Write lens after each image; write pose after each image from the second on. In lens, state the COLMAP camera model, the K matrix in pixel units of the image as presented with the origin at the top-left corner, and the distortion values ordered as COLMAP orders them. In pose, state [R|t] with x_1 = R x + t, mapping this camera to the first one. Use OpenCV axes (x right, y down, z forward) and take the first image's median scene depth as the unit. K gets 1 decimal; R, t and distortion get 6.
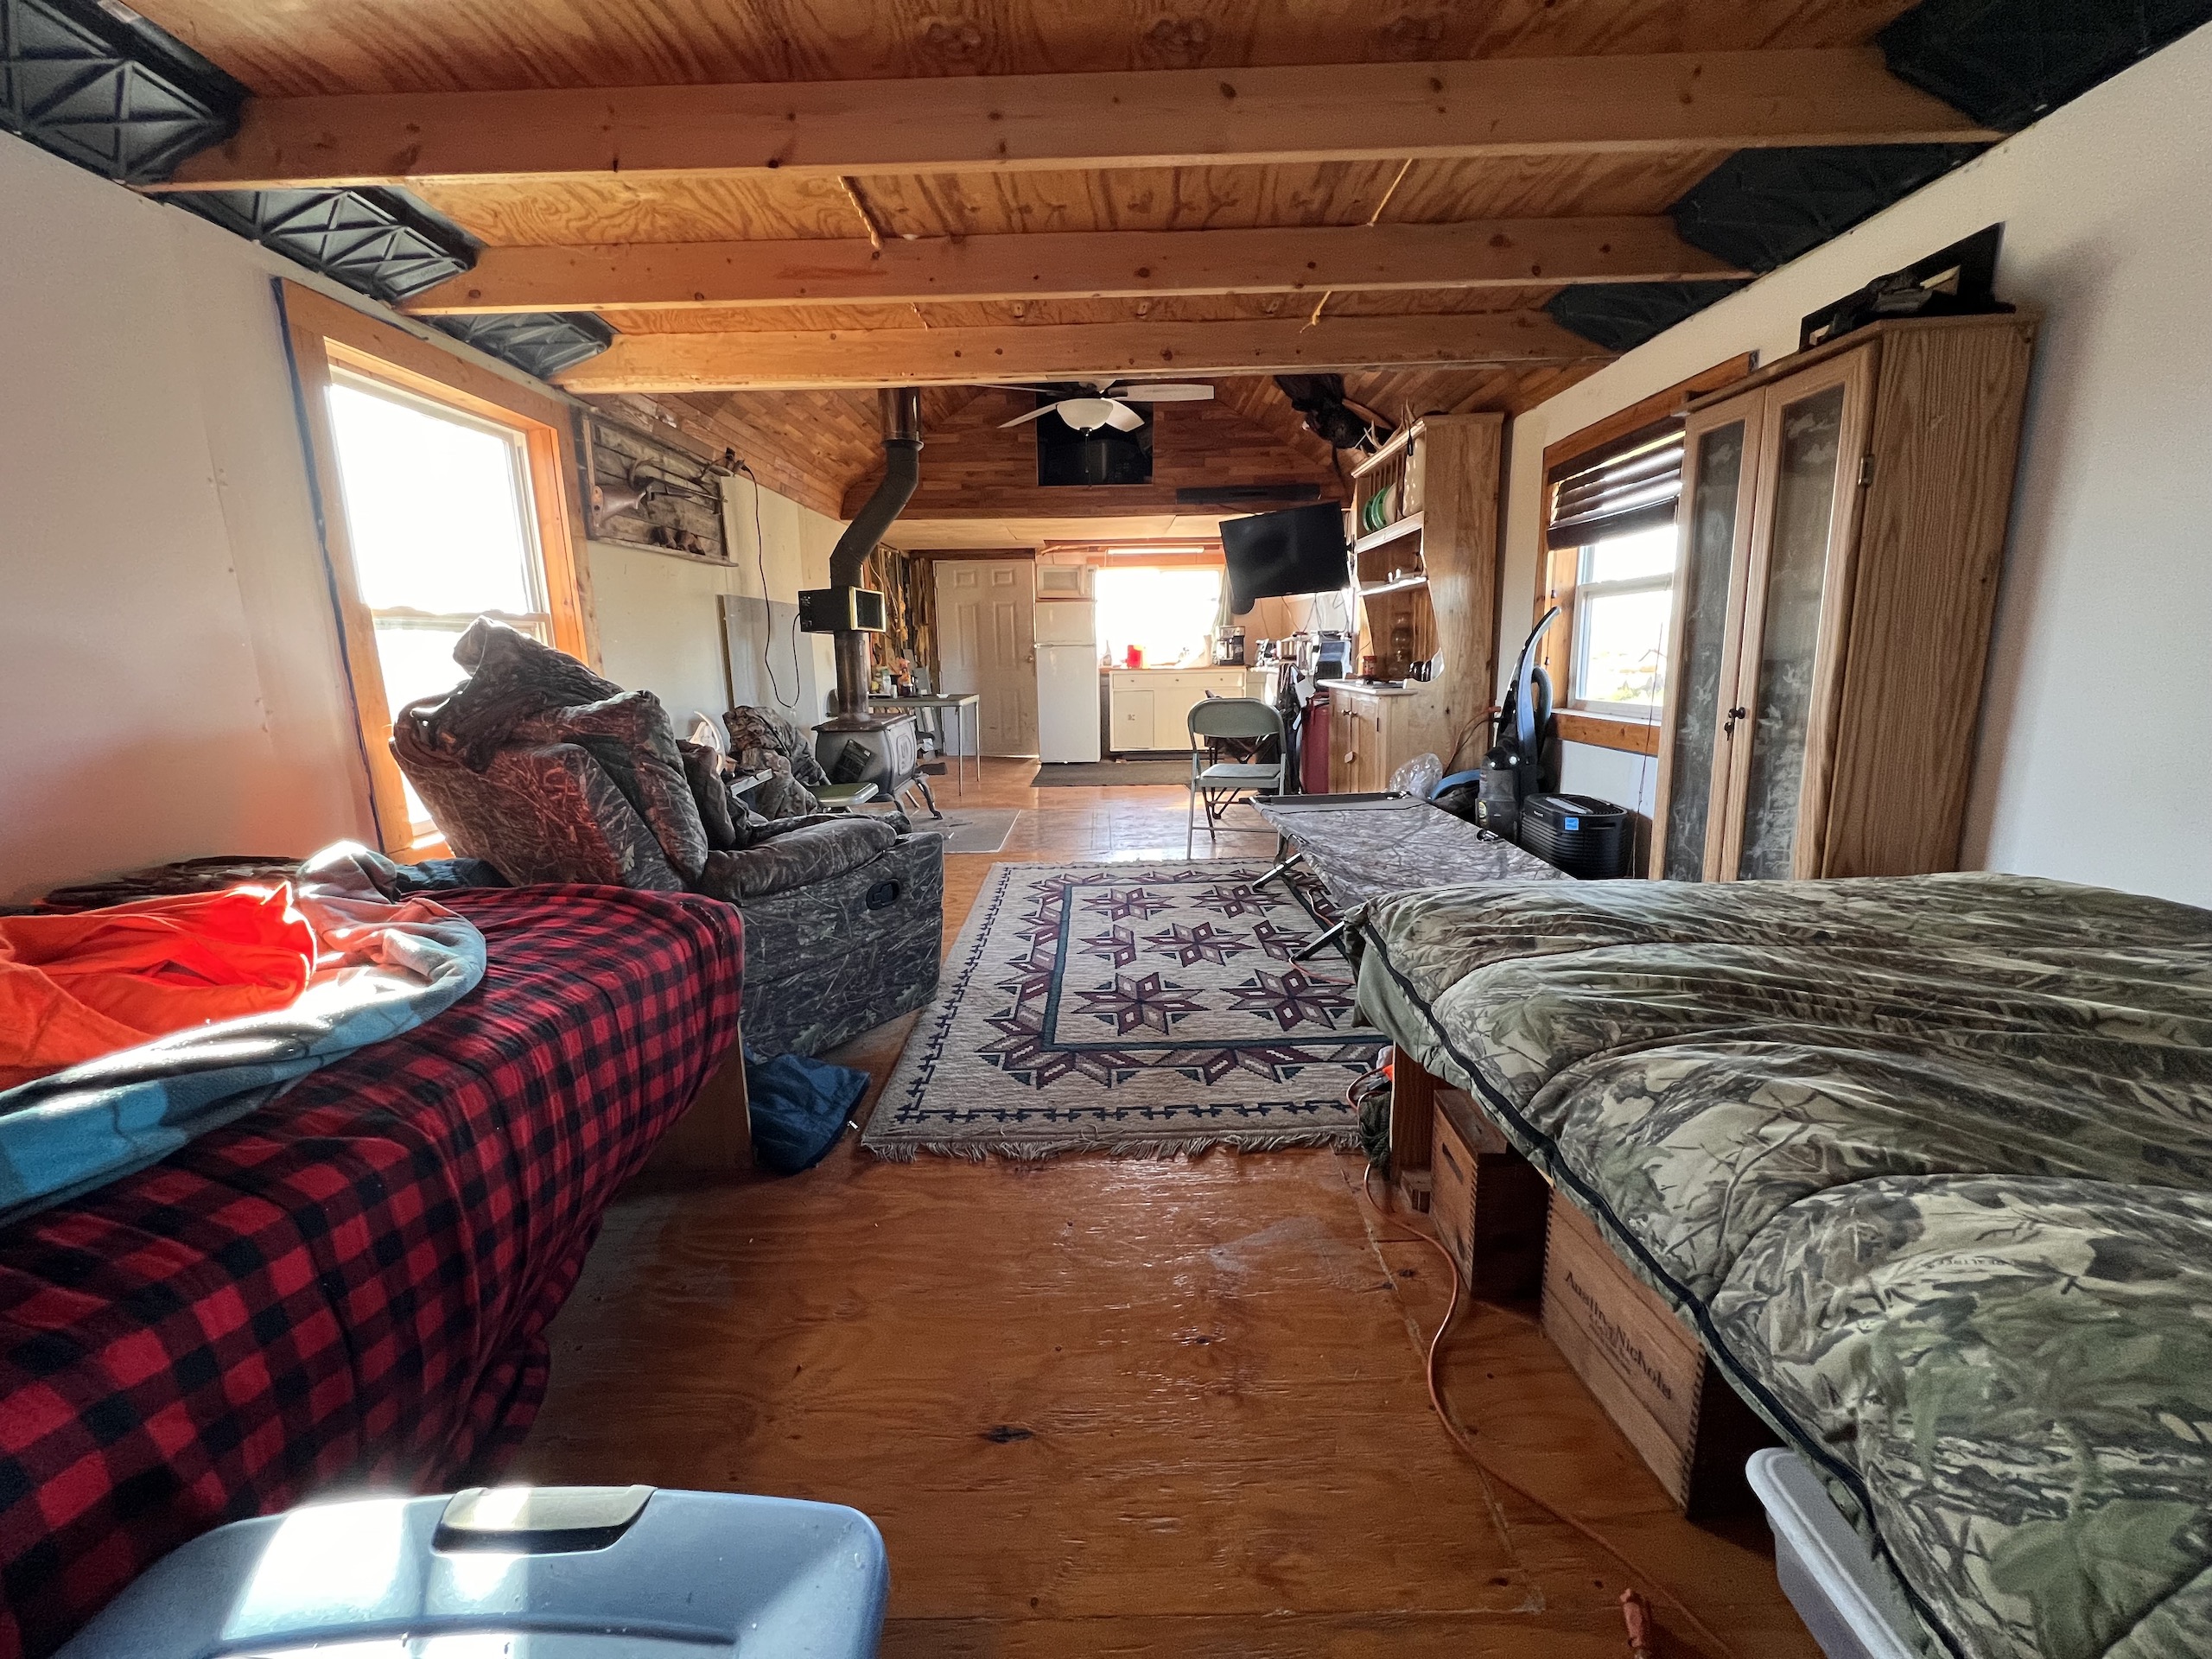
lens RADIAL K [[880.4, 0, 1102.2], [0, 880.4, 823.8], [0, 0, 1]] dist [0.000731, -0.000032]
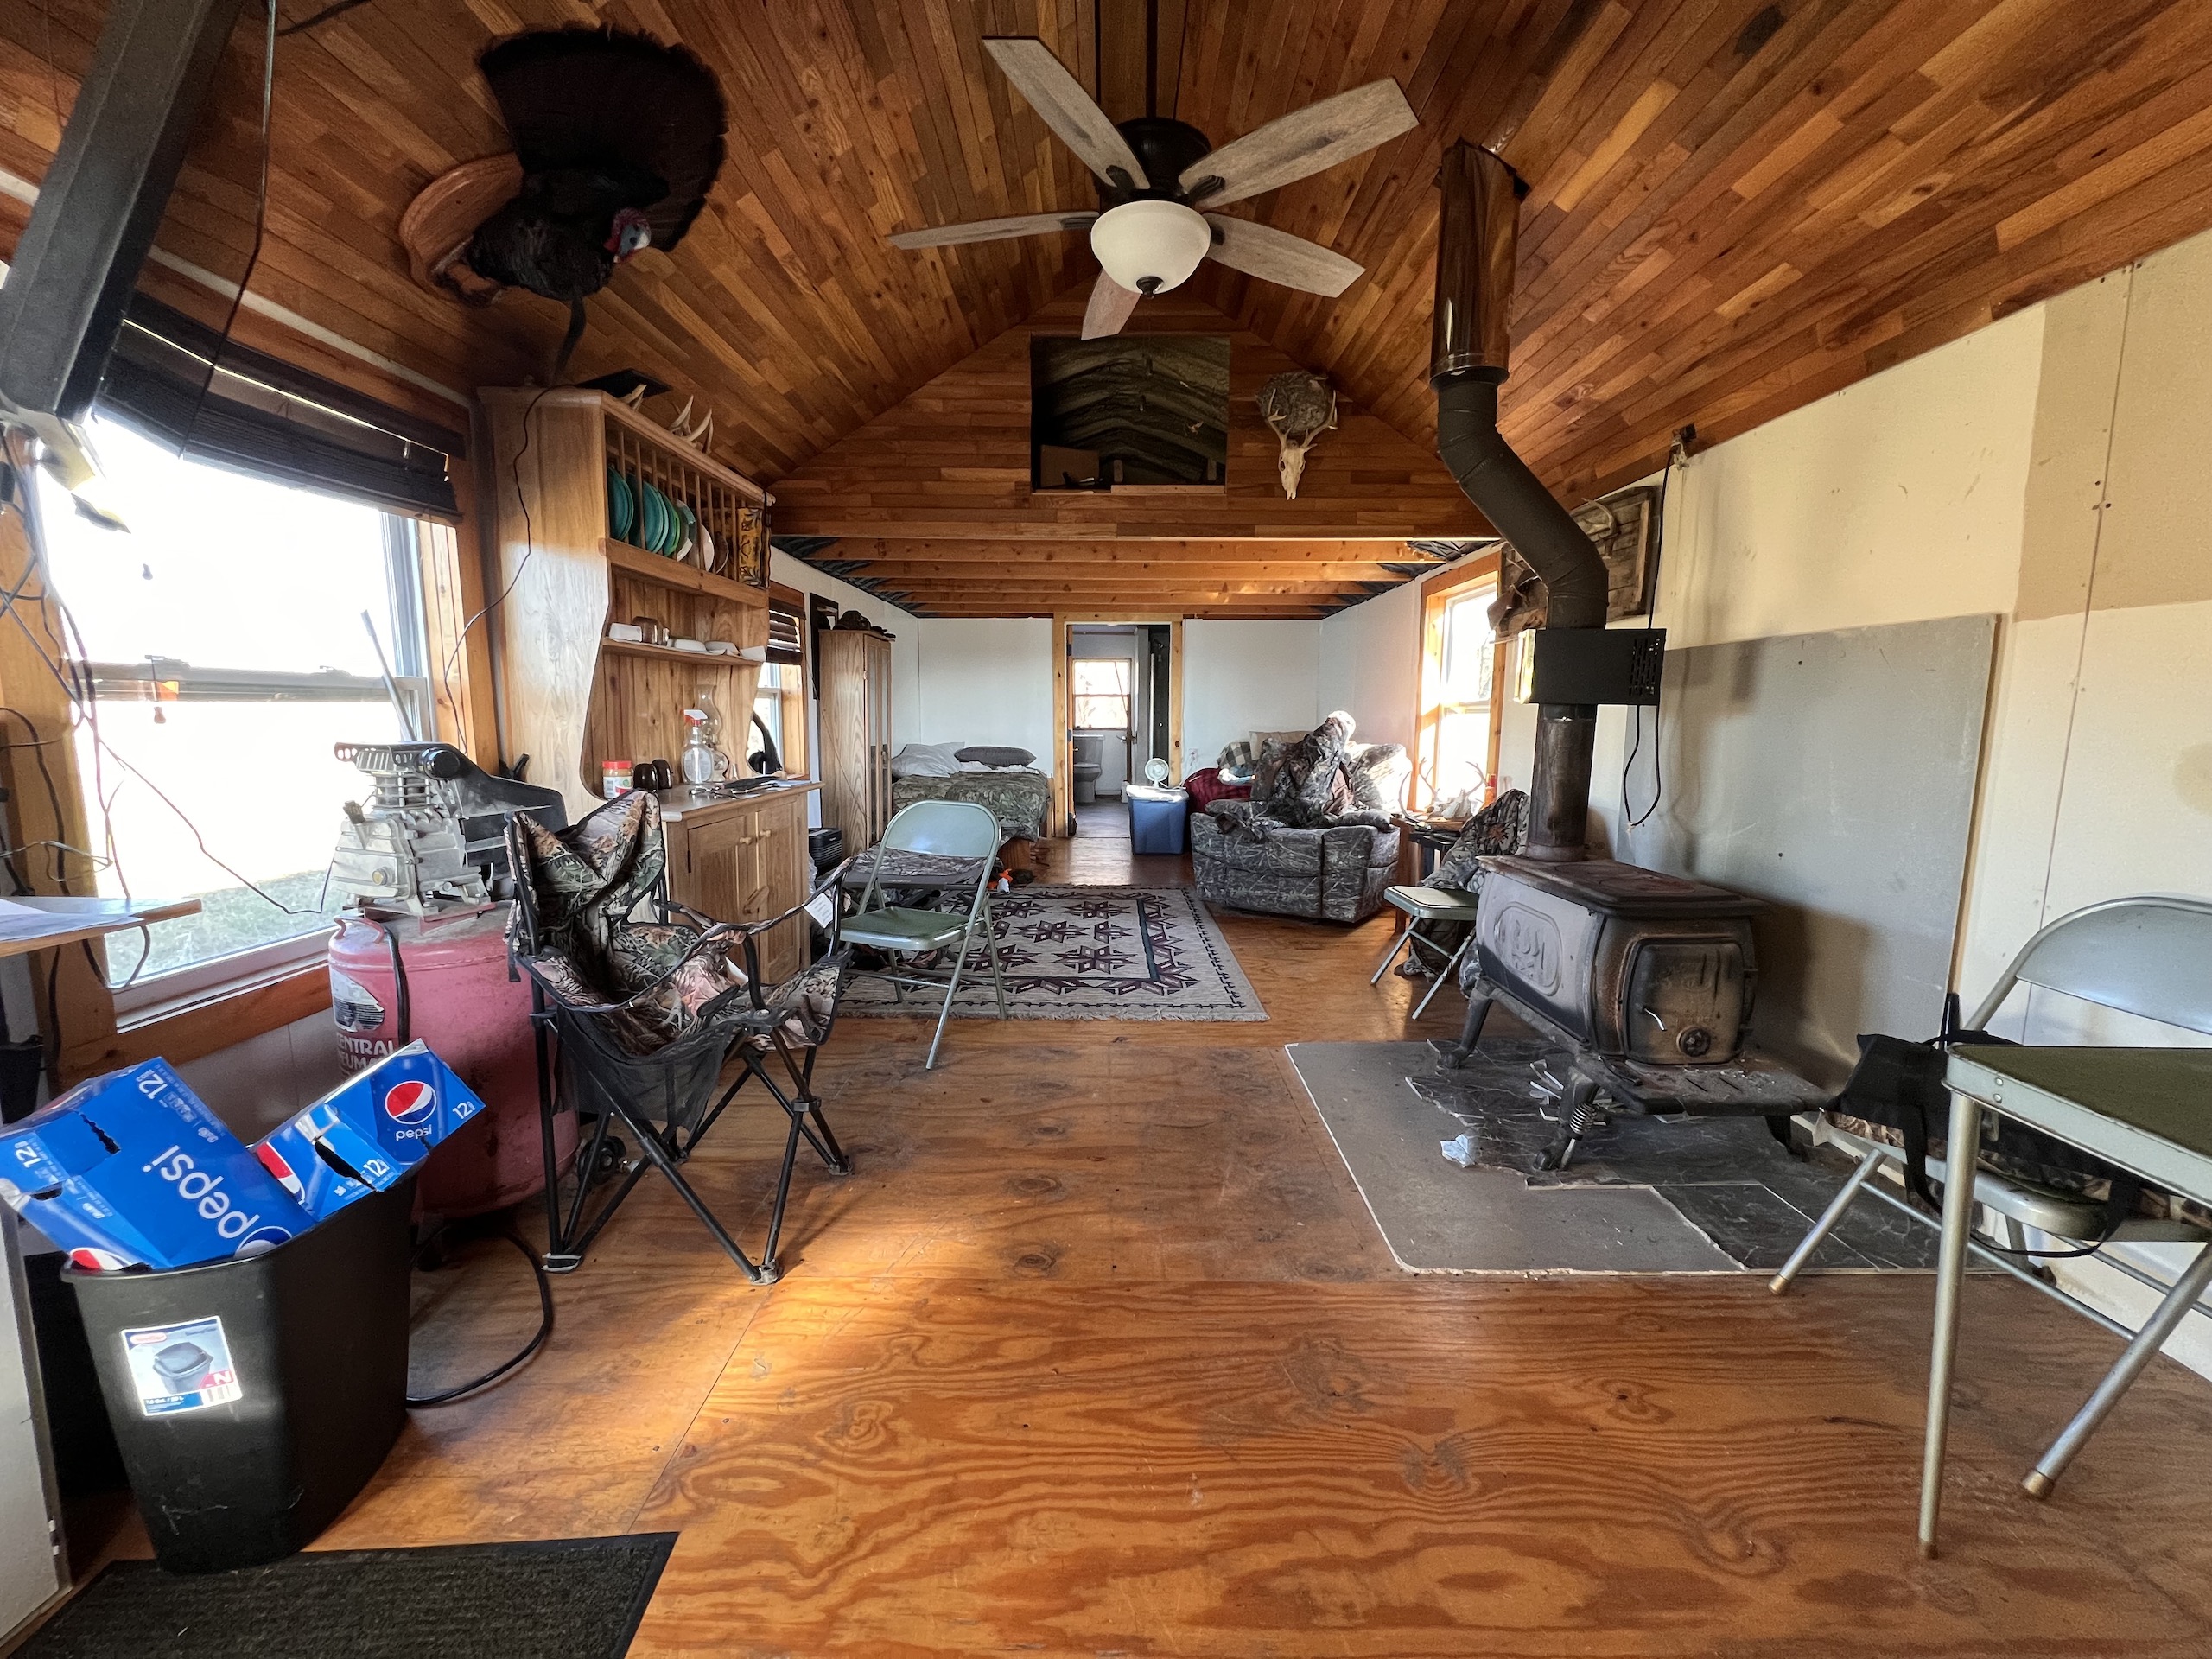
lens RADIAL K [[880.4, 0, 1102.2], [0, 880.4, 823.8], [0, 0, 1]] dist [0.000731, -0.000032]
pose [[-0.999878, 0.014686, 0.005367, 0.007014], [0.015627, 0.950292, 0.310968, -0.254538], [-0.000534, 0.311014, -0.950405, 1.223343]]
